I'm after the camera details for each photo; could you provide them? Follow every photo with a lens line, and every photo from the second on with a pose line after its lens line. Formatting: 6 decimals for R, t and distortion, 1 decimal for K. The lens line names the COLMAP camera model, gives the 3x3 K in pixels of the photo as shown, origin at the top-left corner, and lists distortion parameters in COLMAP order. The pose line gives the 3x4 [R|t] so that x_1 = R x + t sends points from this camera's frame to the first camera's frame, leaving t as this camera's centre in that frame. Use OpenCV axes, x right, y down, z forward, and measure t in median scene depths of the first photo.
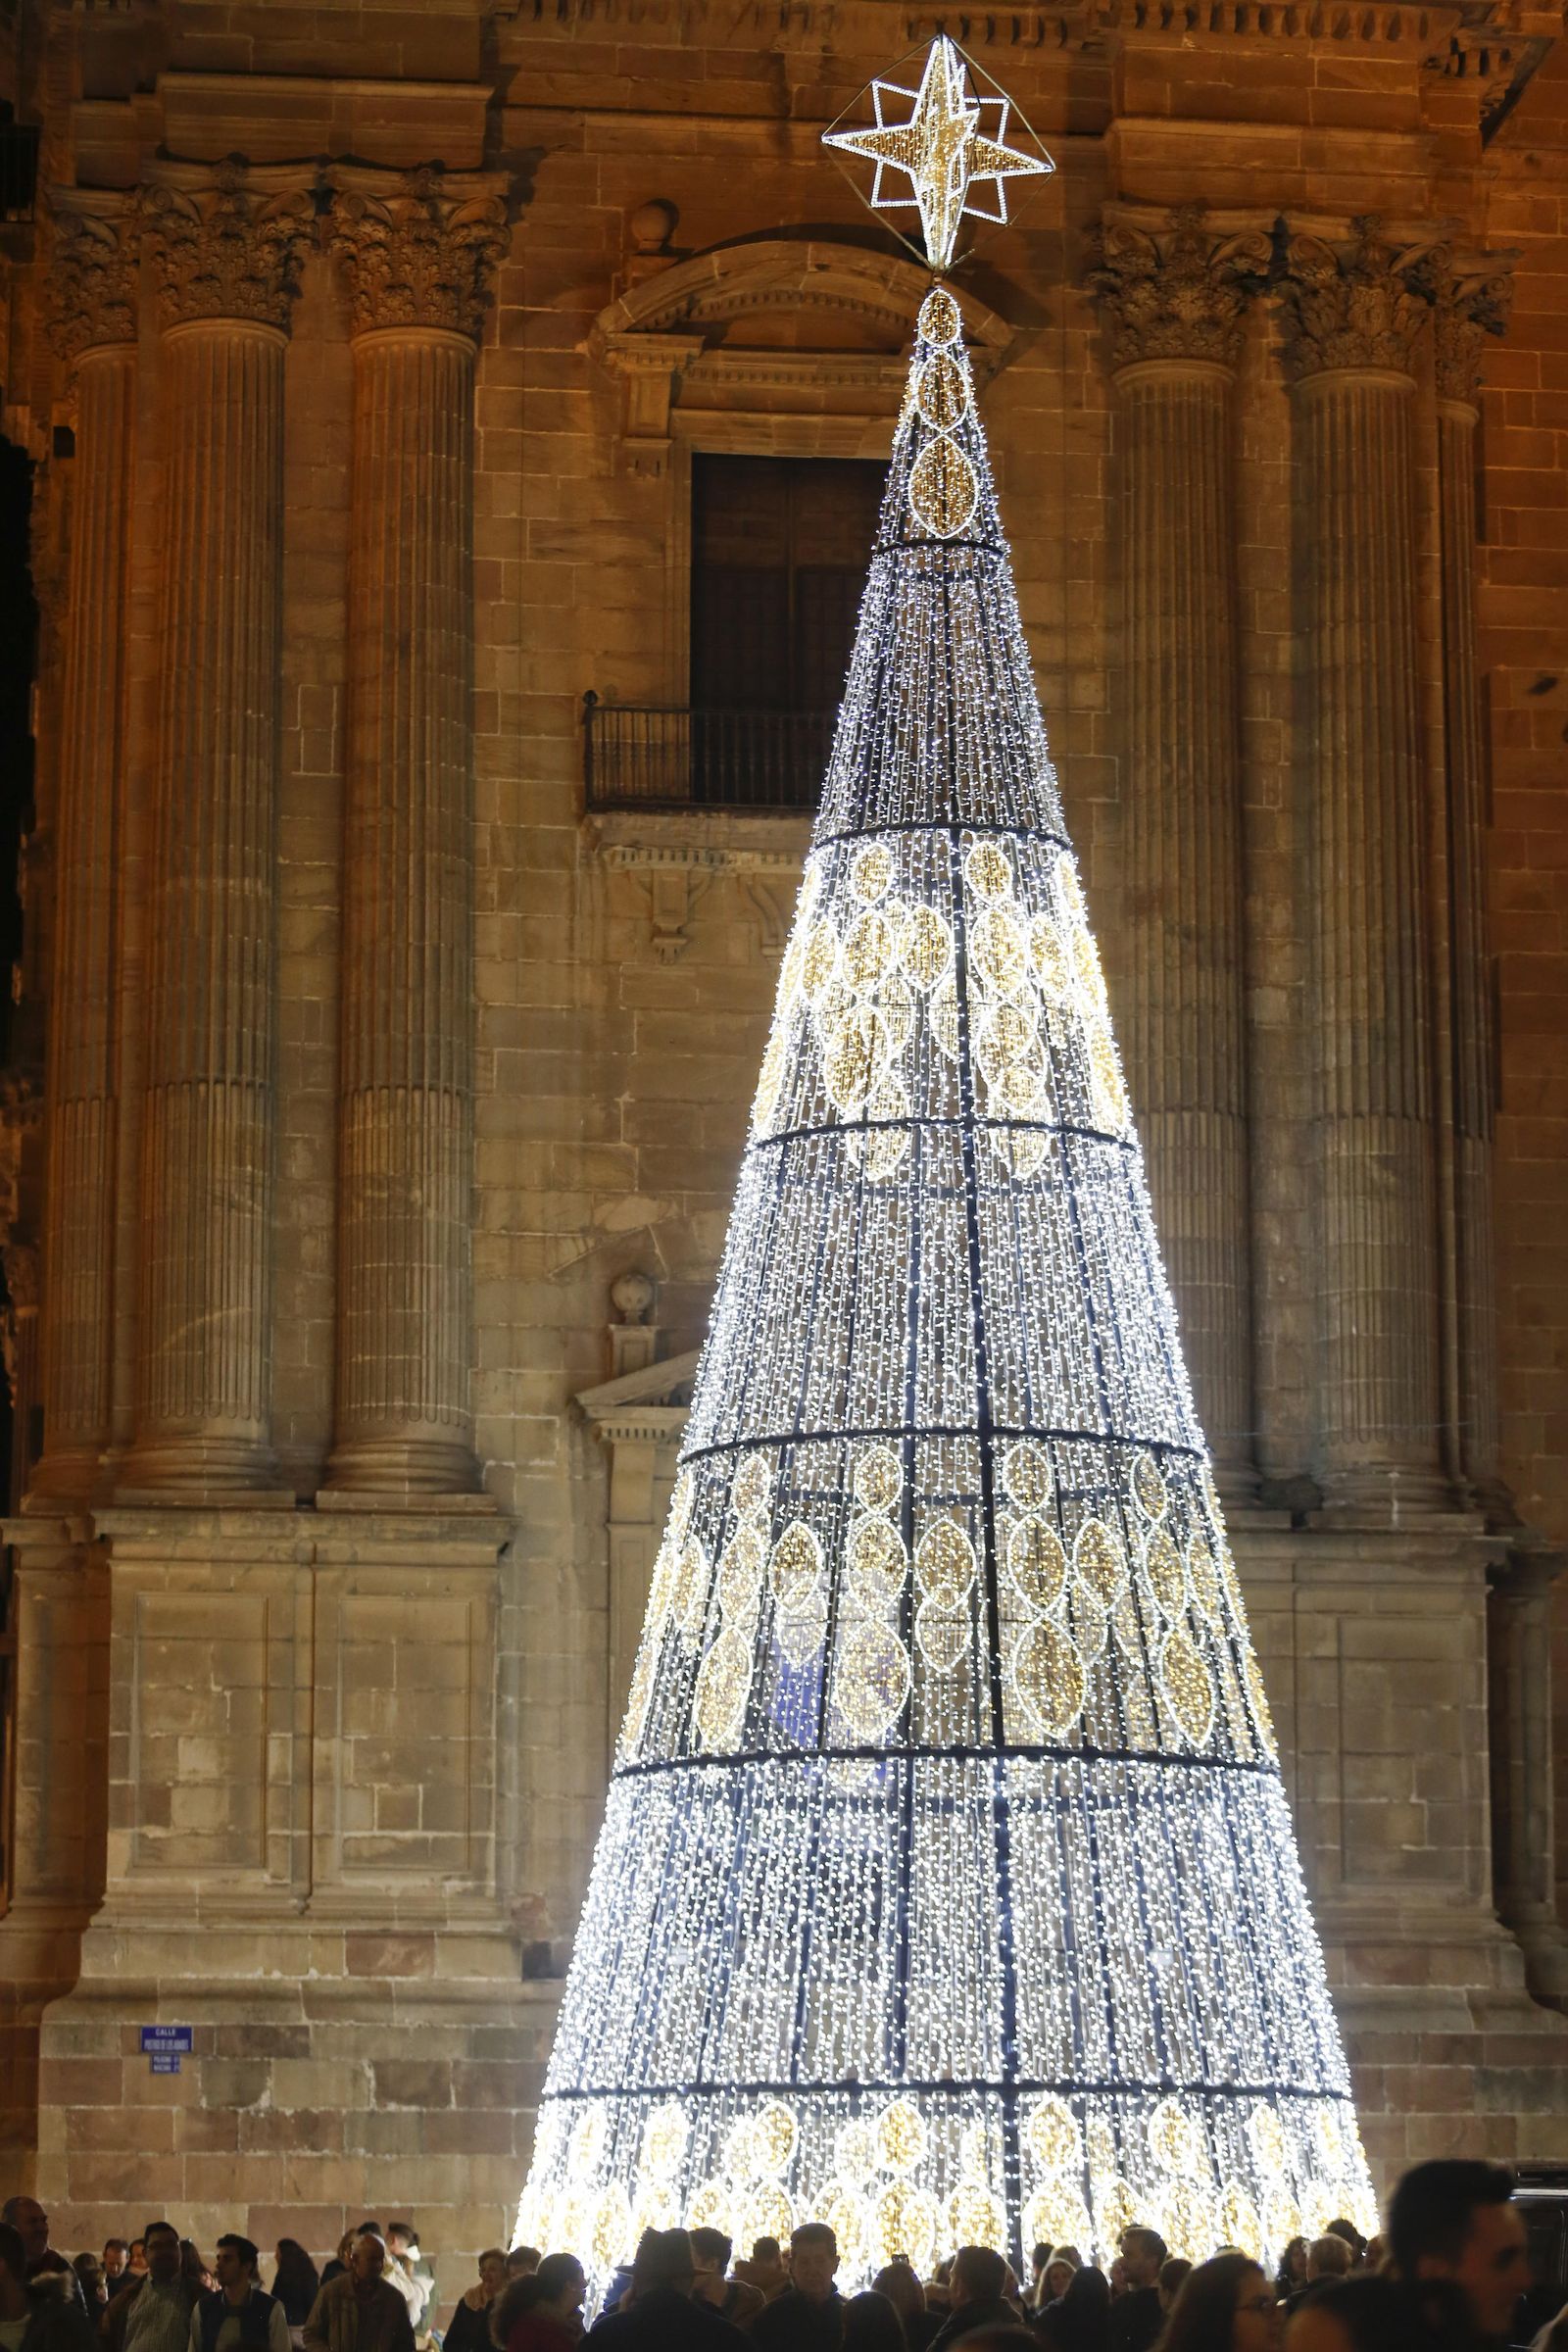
lens RADIAL K [[6267.0, 0, 778.9], [0, 6267.0, 1173.9], [0, 0, 1]] dist [-0.080229, 0.000000]
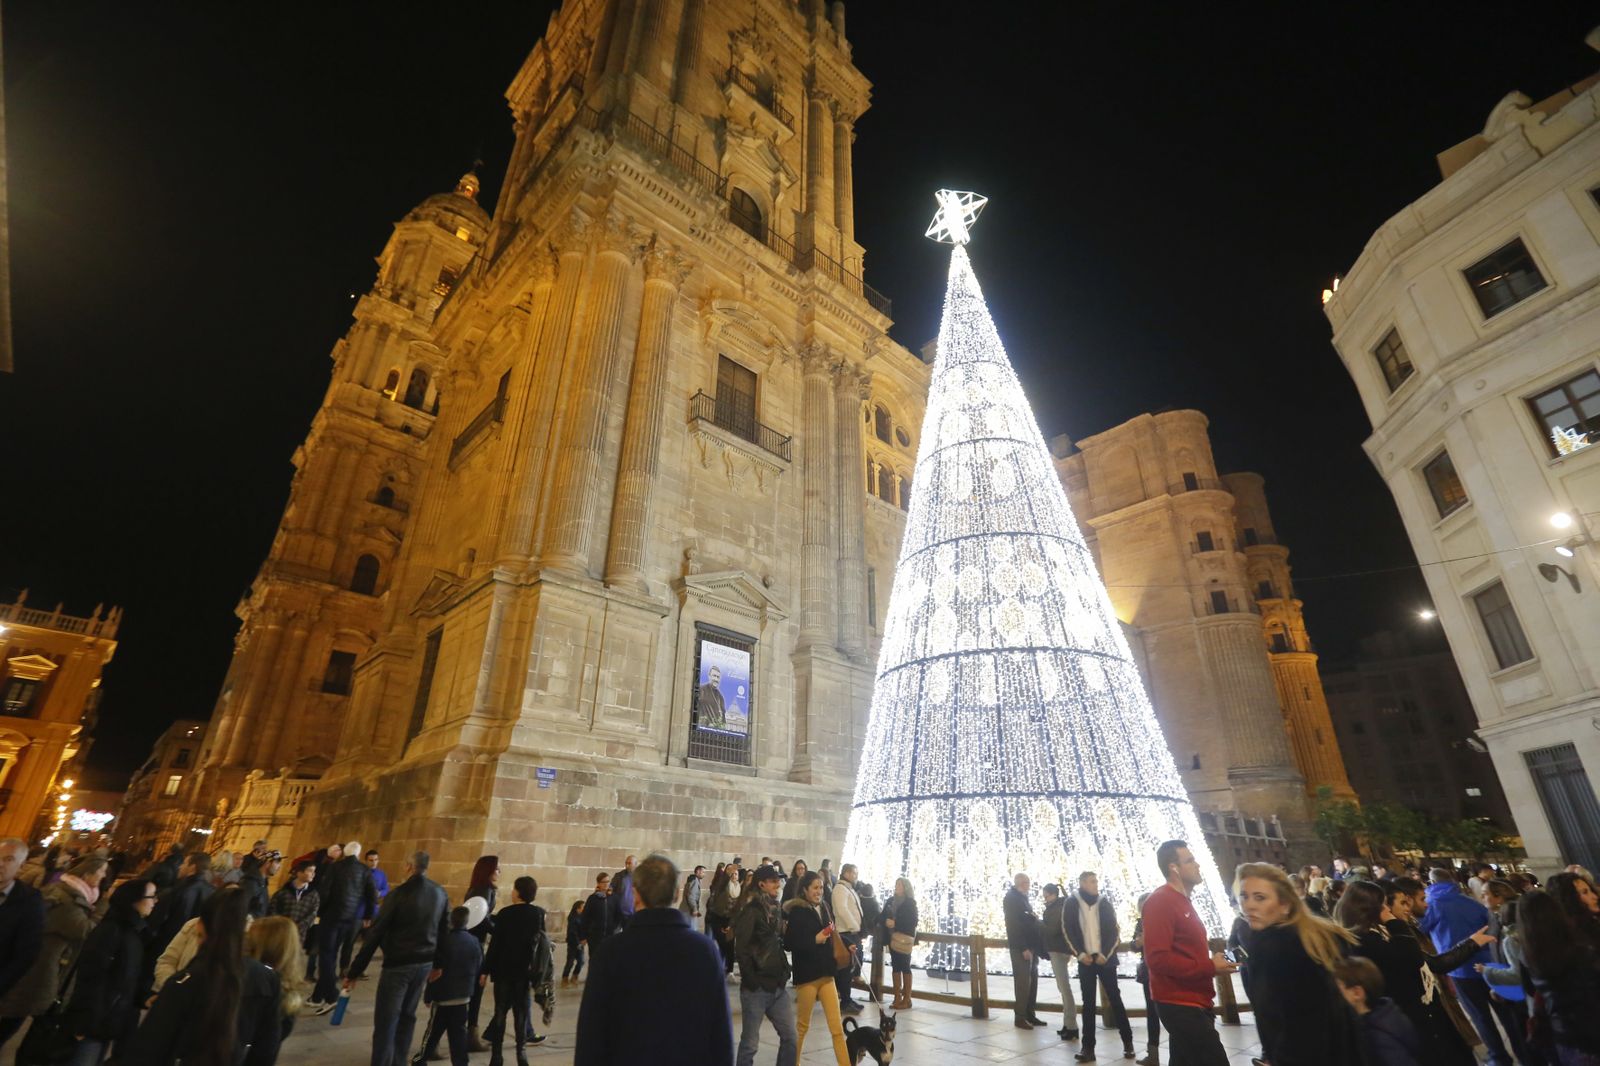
lens RADIAL K [[750.7, 0, 797.8], [0, 750.7, 532.1], [0, 0, 1]] dist [-0.043365, 0.003888]
pose [[0.809697, 0.259802, 0.526207, -0.192985], [-0.120375, 0.951128, -0.284369, 0.116159], [-0.574370, 0.166911, 0.801399, 0.671953]]
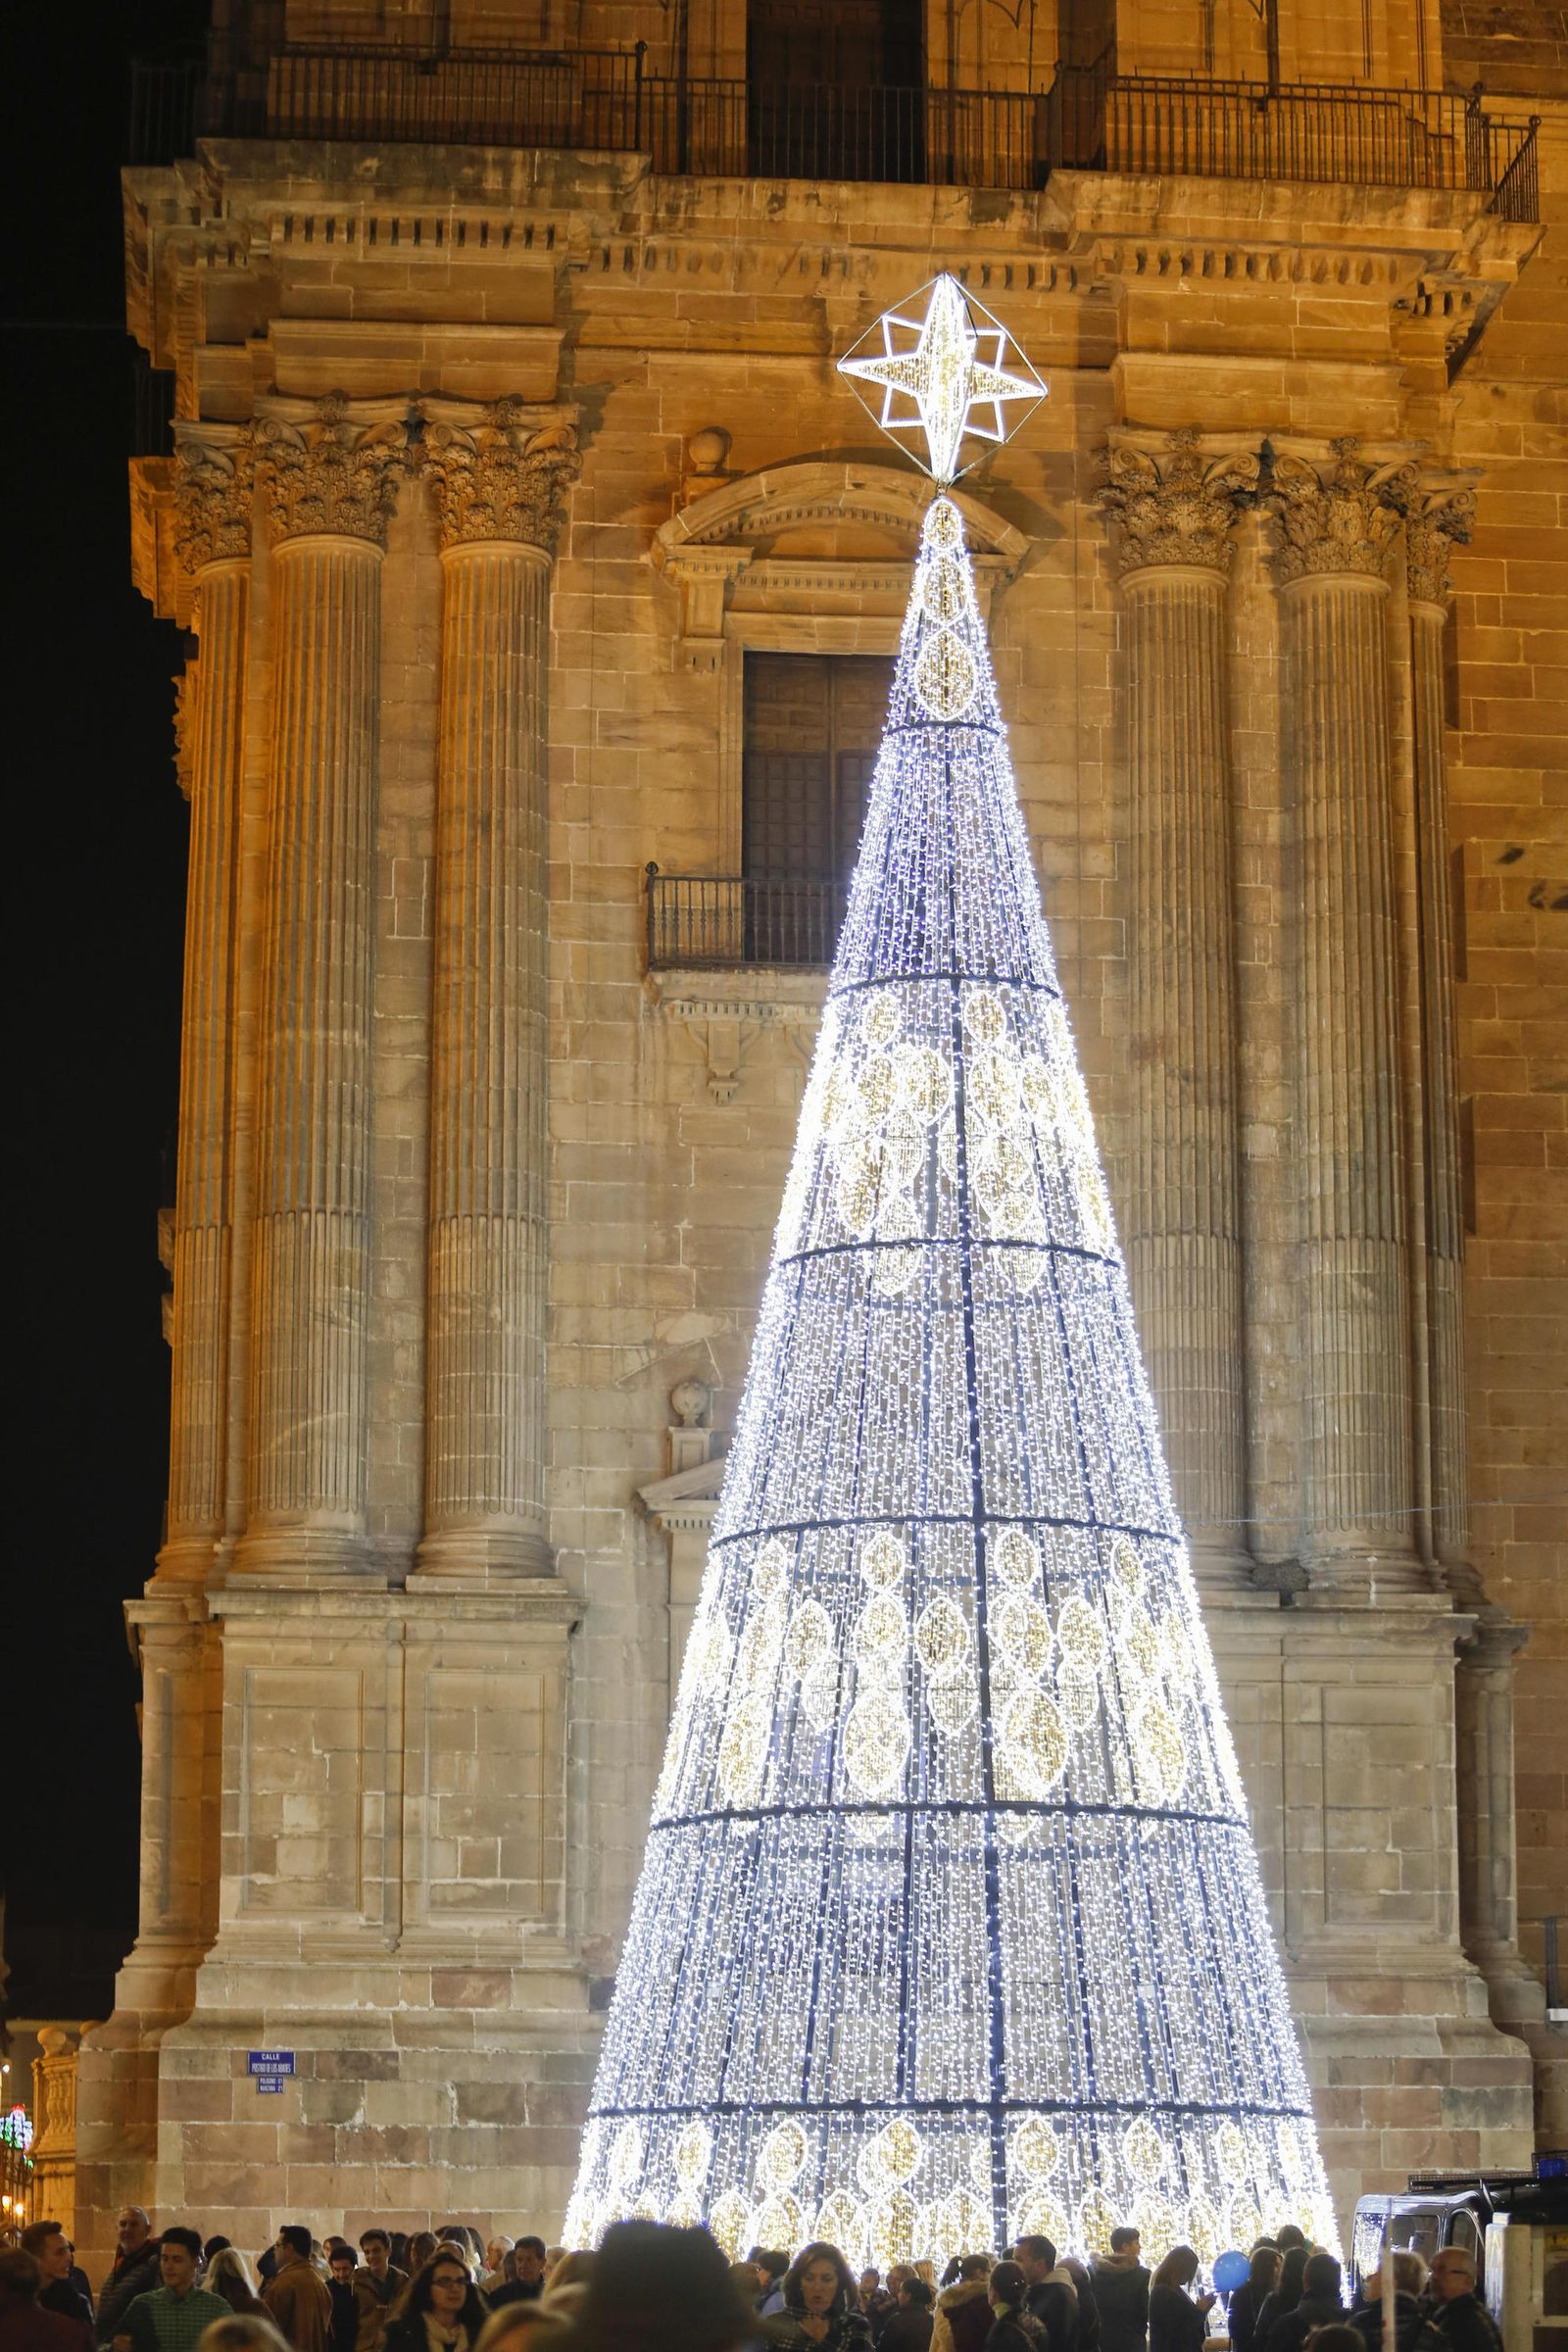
lens RADIAL K [[5504.4, 0, 781.0], [0, 5504.4, 1174.9], [0, 0, 1]] dist [-0.219622, 0.000000]
pose [[0.999636, -0.003966, -0.026679, 0.019868], [0.003323, 0.999704, -0.024104, 0.002825], [0.026767, 0.024007, 0.999353, 0.017736]]
